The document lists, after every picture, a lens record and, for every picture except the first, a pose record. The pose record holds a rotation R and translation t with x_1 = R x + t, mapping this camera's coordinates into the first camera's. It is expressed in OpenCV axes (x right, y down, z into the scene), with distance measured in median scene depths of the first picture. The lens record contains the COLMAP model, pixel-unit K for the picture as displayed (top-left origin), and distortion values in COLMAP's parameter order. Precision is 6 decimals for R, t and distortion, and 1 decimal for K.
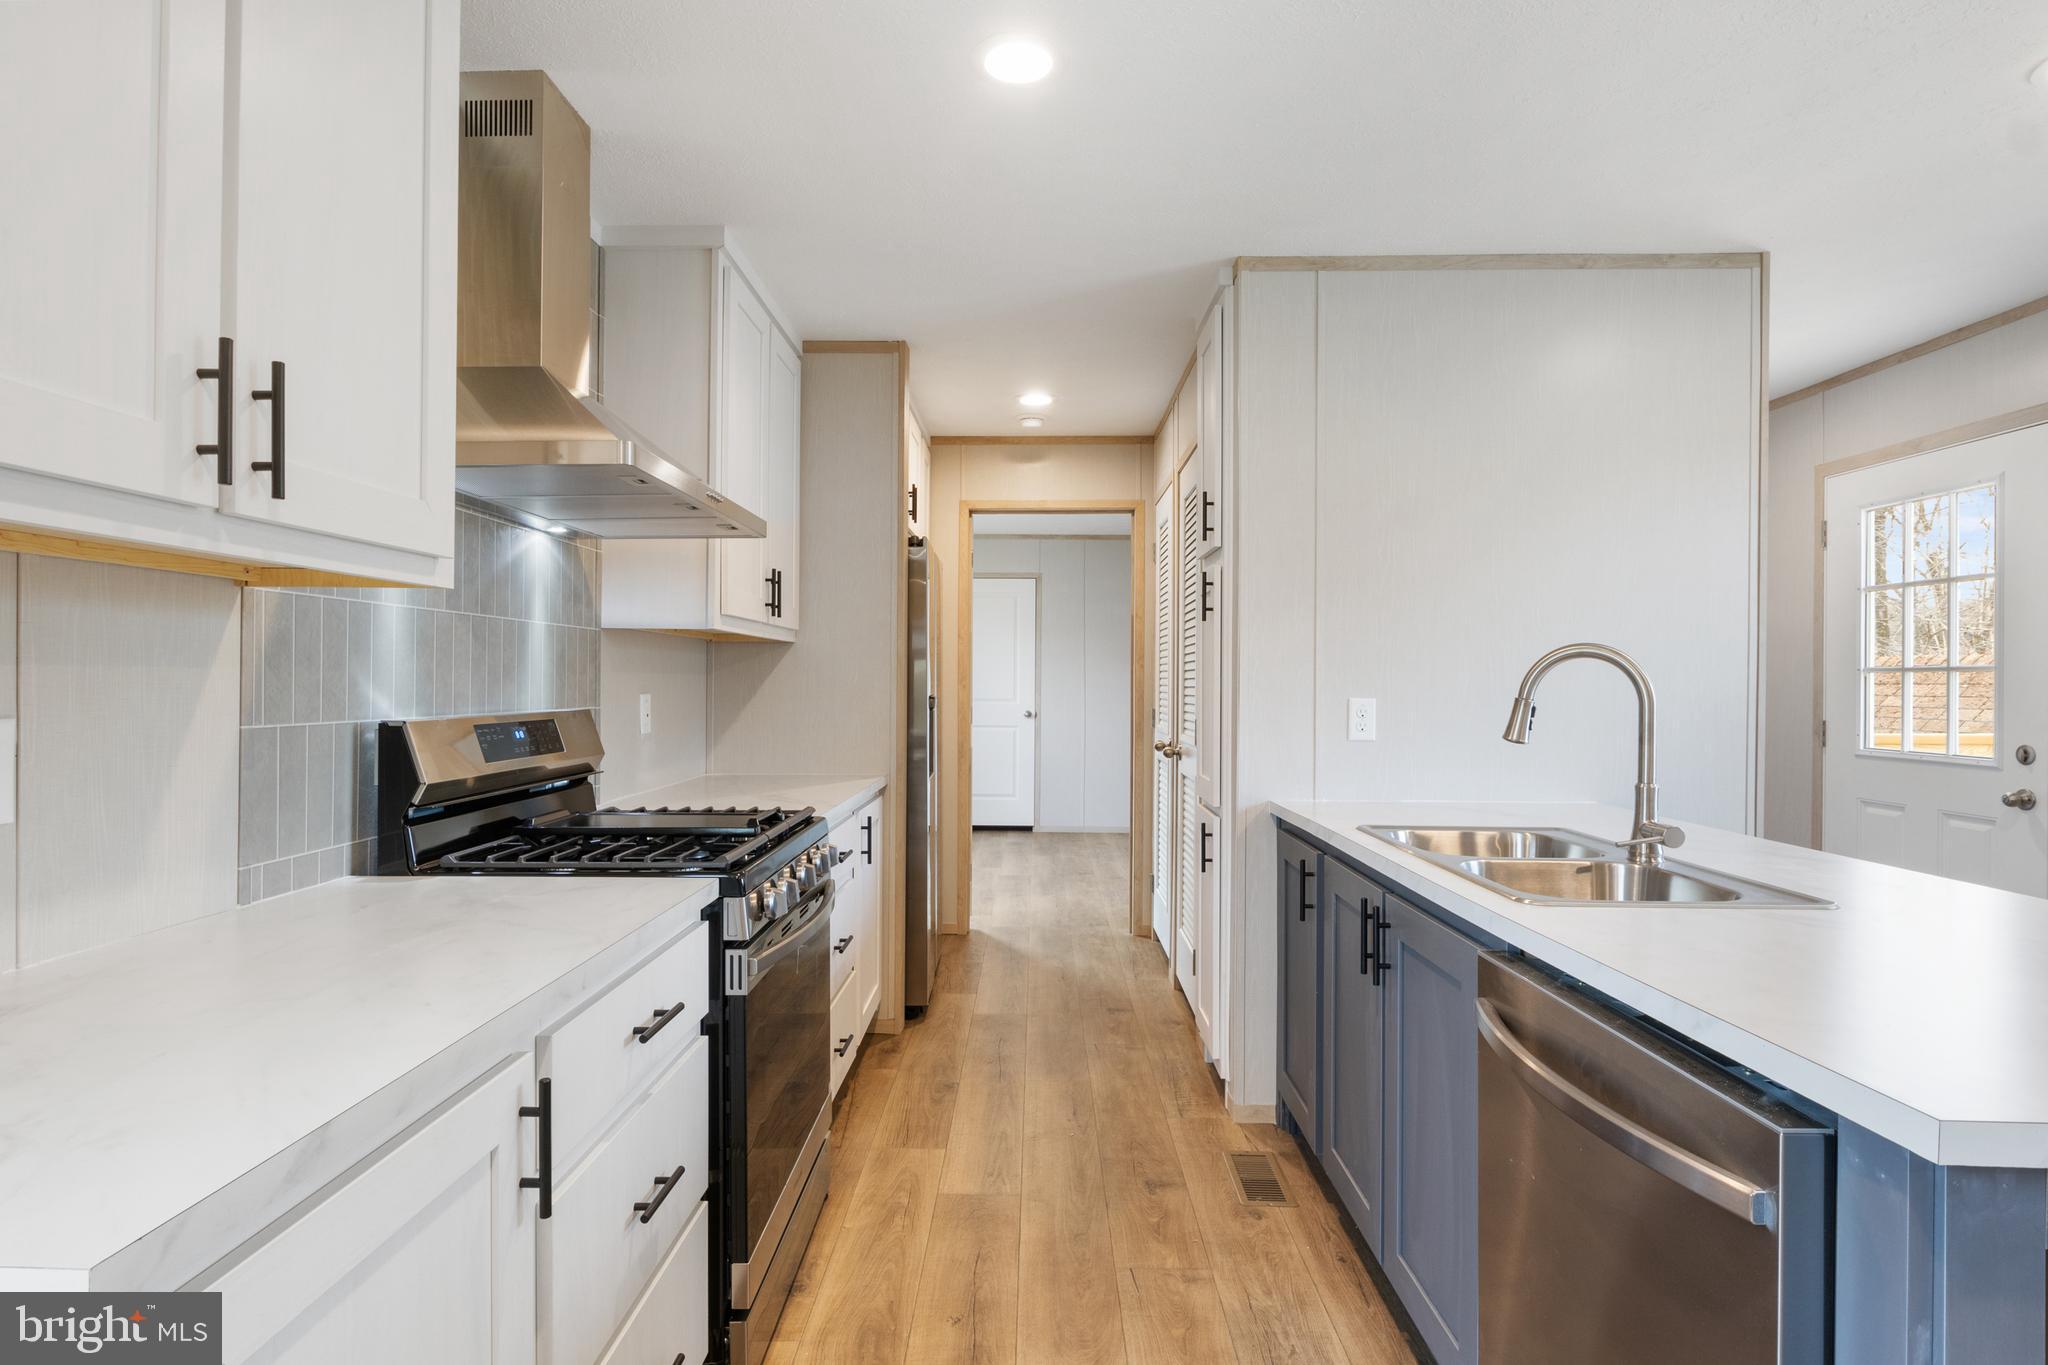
lens RADIAL K [[1038.8, 0, 1024.0], [0, 1038.8, 682.5], [0, 0, 1]] dist [0.001045, 0.001123]
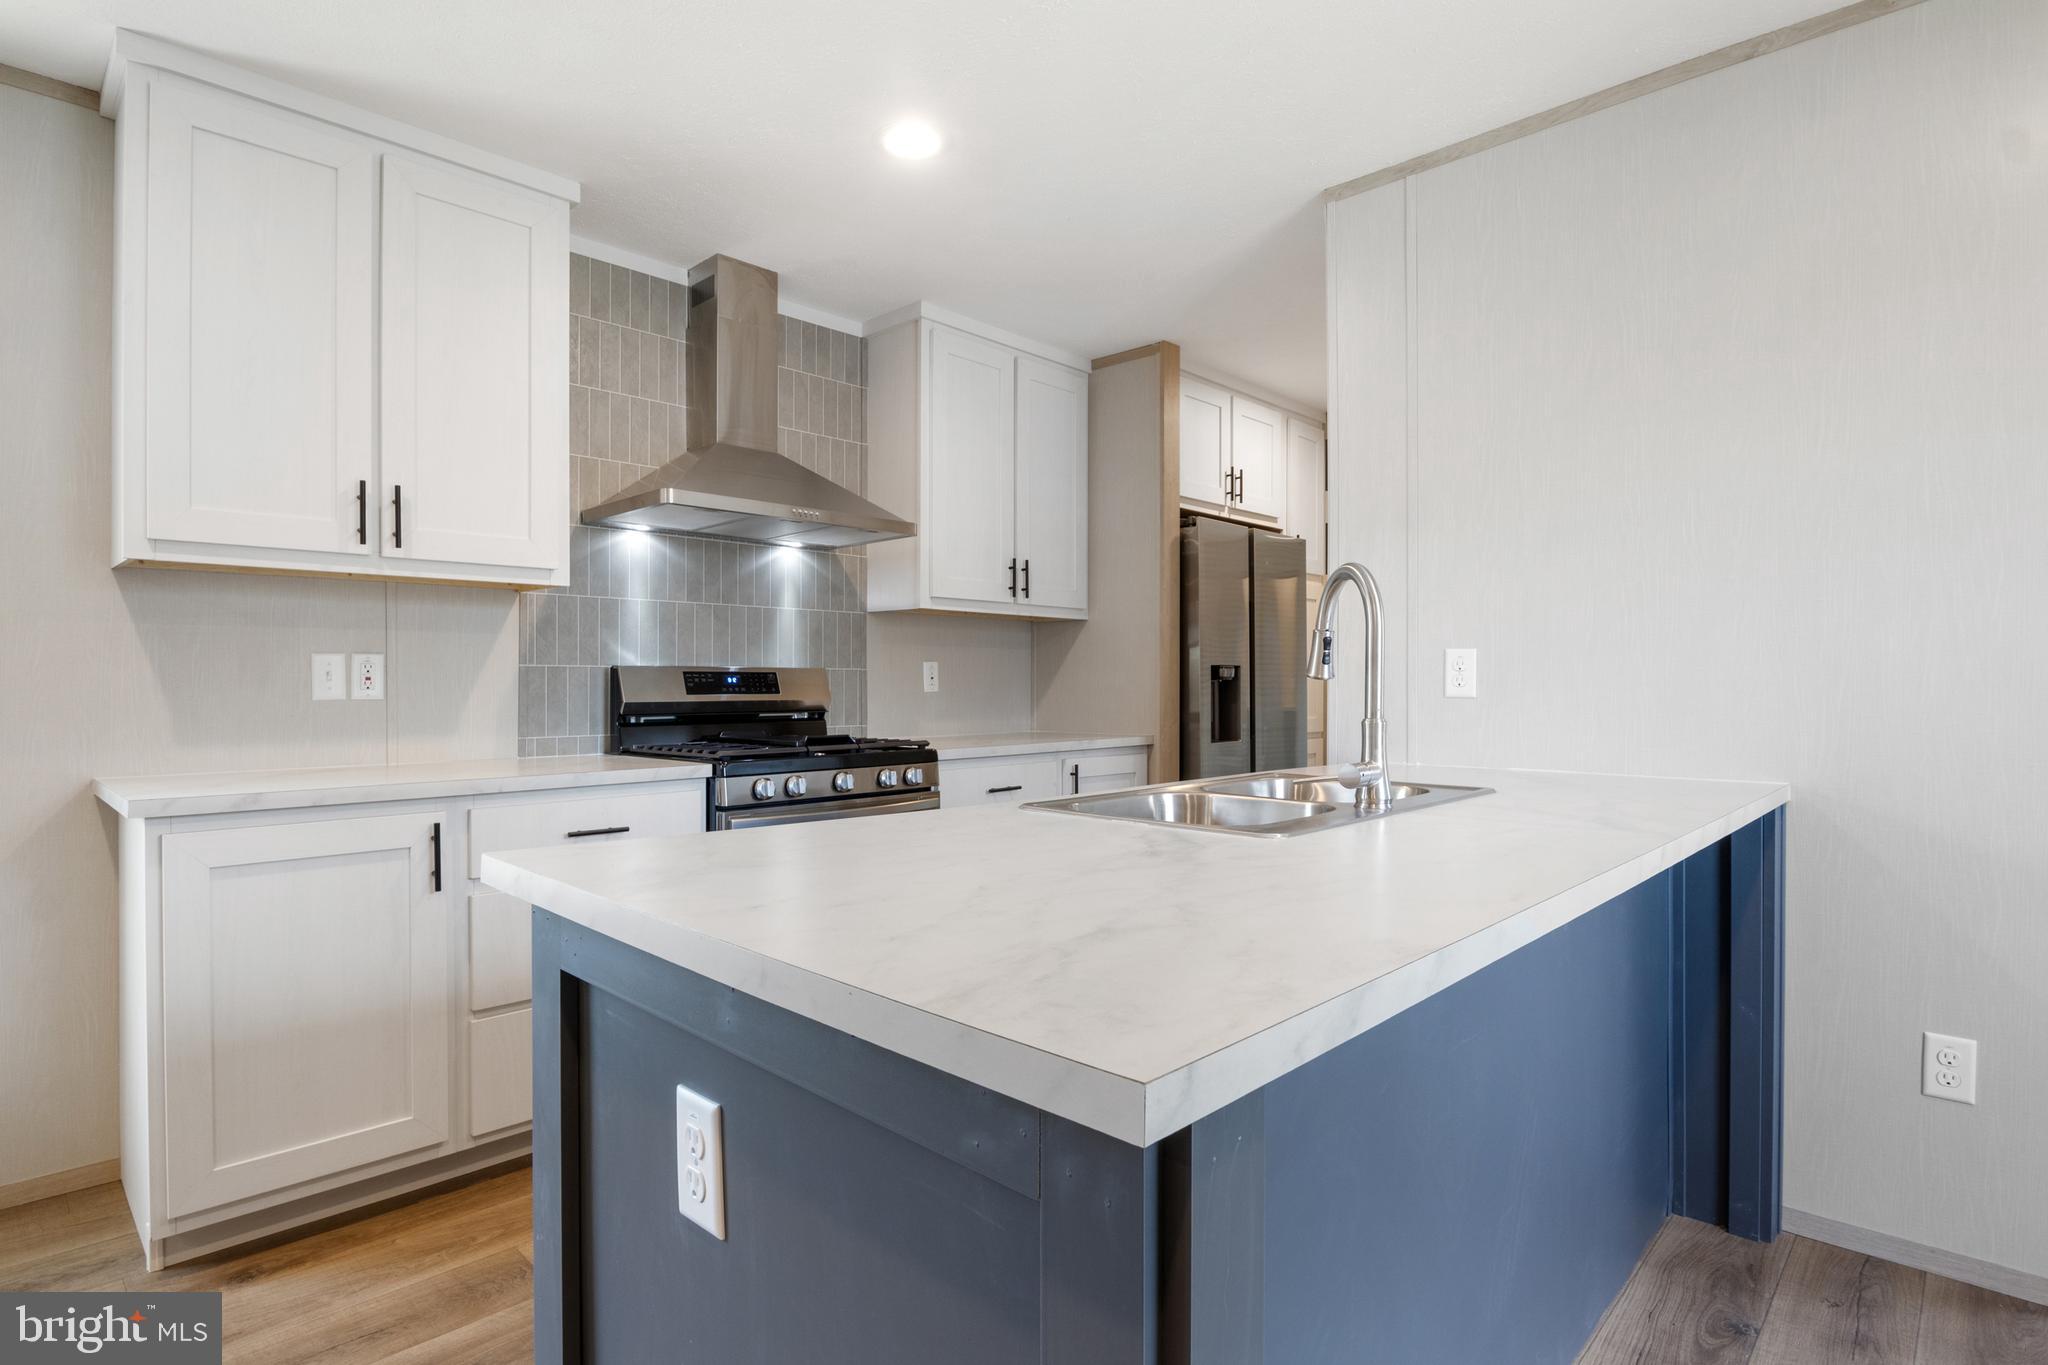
lens RADIAL K [[1049.1, 0, 1025.5], [0, 1049.1, 694.2], [0, 0, 1]] dist [0.000521, 0.000136]
pose [[0.738885, 0.001092, -0.673831, 0.896504], [0.004670, 0.999966, 0.006741, 0.062757], [0.673816, -0.008128, 0.738855, 0.135572]]
